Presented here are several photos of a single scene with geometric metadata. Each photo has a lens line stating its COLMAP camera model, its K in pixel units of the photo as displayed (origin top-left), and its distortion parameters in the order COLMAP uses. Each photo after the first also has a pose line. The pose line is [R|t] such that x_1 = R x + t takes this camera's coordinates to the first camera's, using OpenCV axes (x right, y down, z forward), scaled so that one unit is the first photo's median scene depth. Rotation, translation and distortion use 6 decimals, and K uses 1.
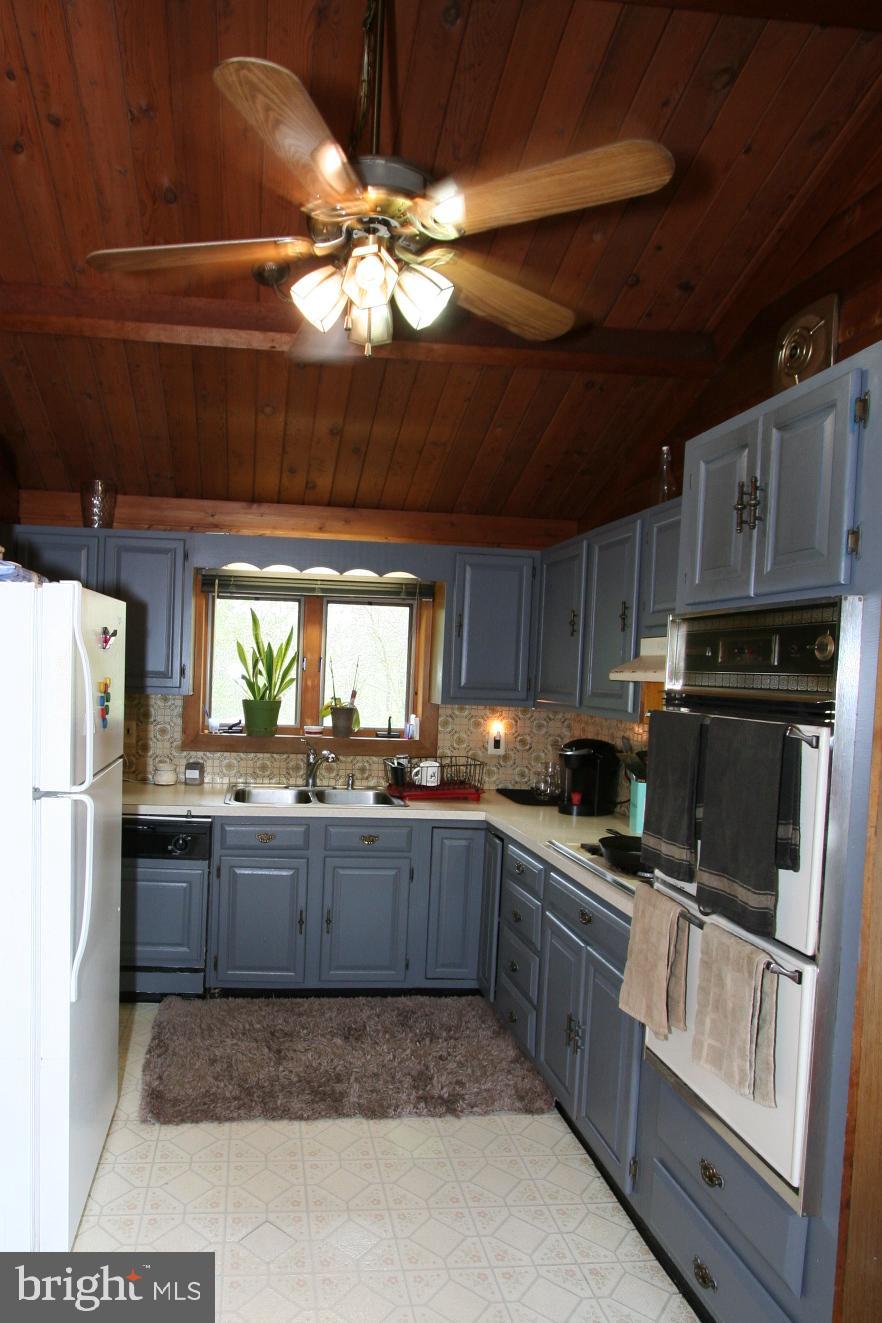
lens RADIAL K [[873.2, 0, 441.3], [0, 873.2, 699.8], [0, 0, 1]] dist [-0.005392, 0.000610]
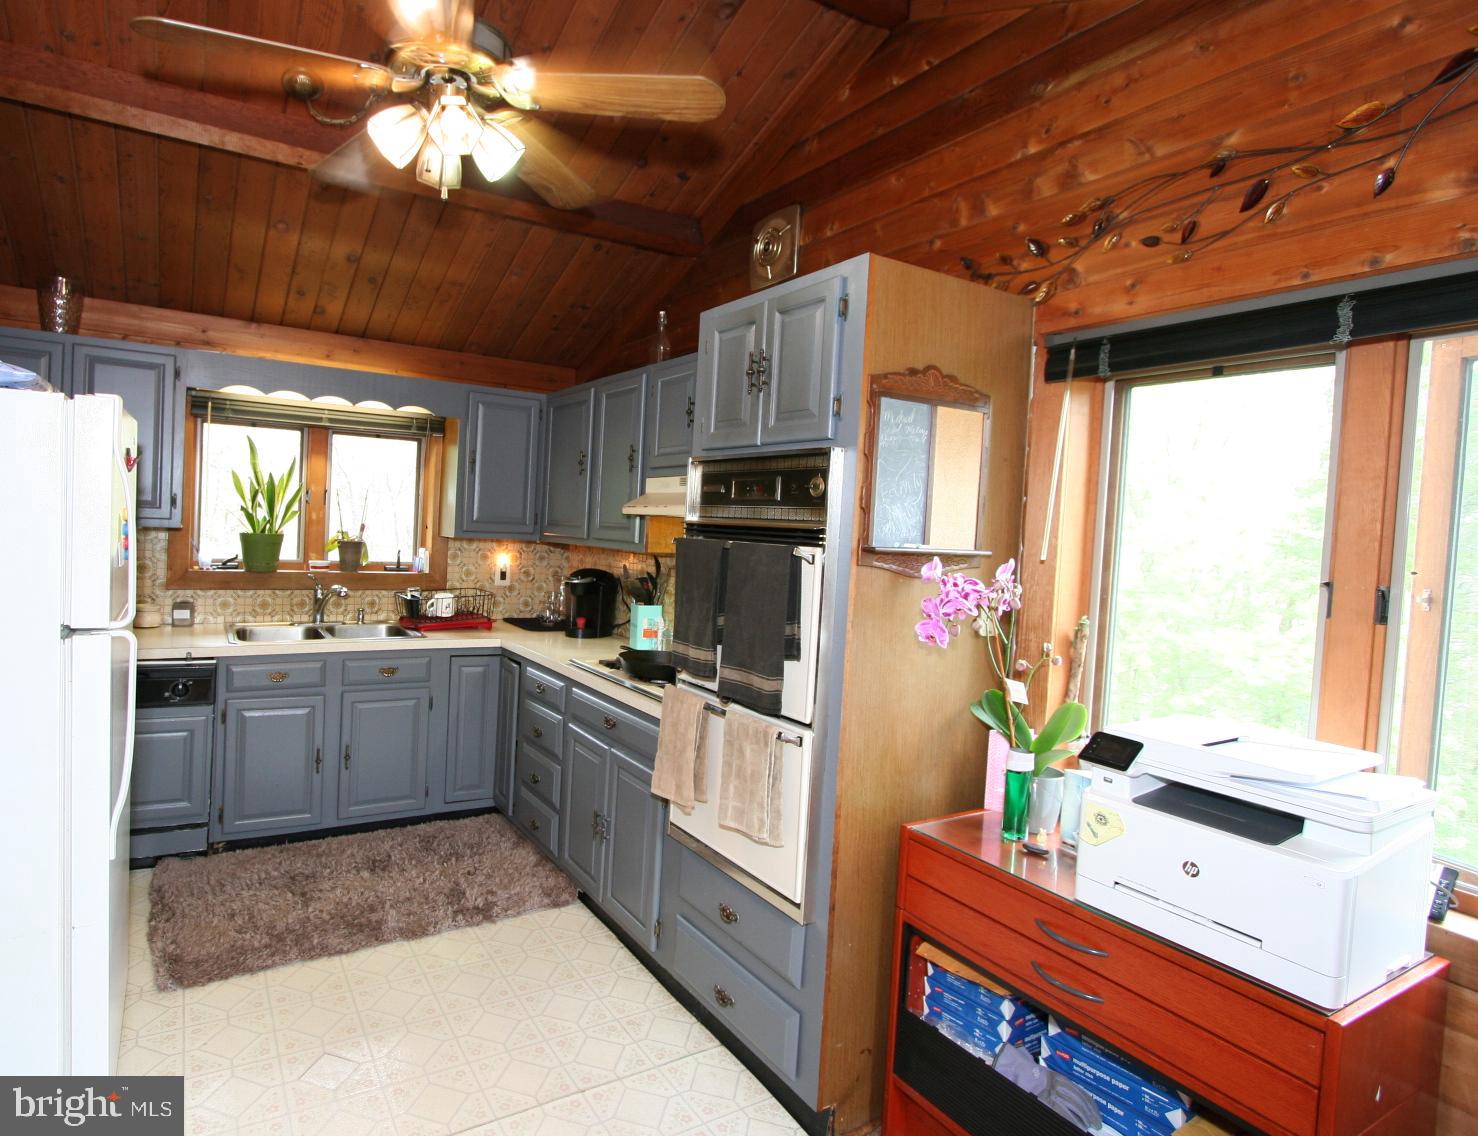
lens RADIAL K [[870.1, 0, 739.0], [0, 870.1, 568.0], [0, 0, 1]] dist [0.000258, 0.000358]
pose [[0.889695, -0.020563, 0.456093, -0.189674], [0.009272, 0.999593, 0.026978, 0.018445], [-0.456462, -0.019774, 0.889523, -0.076485]]
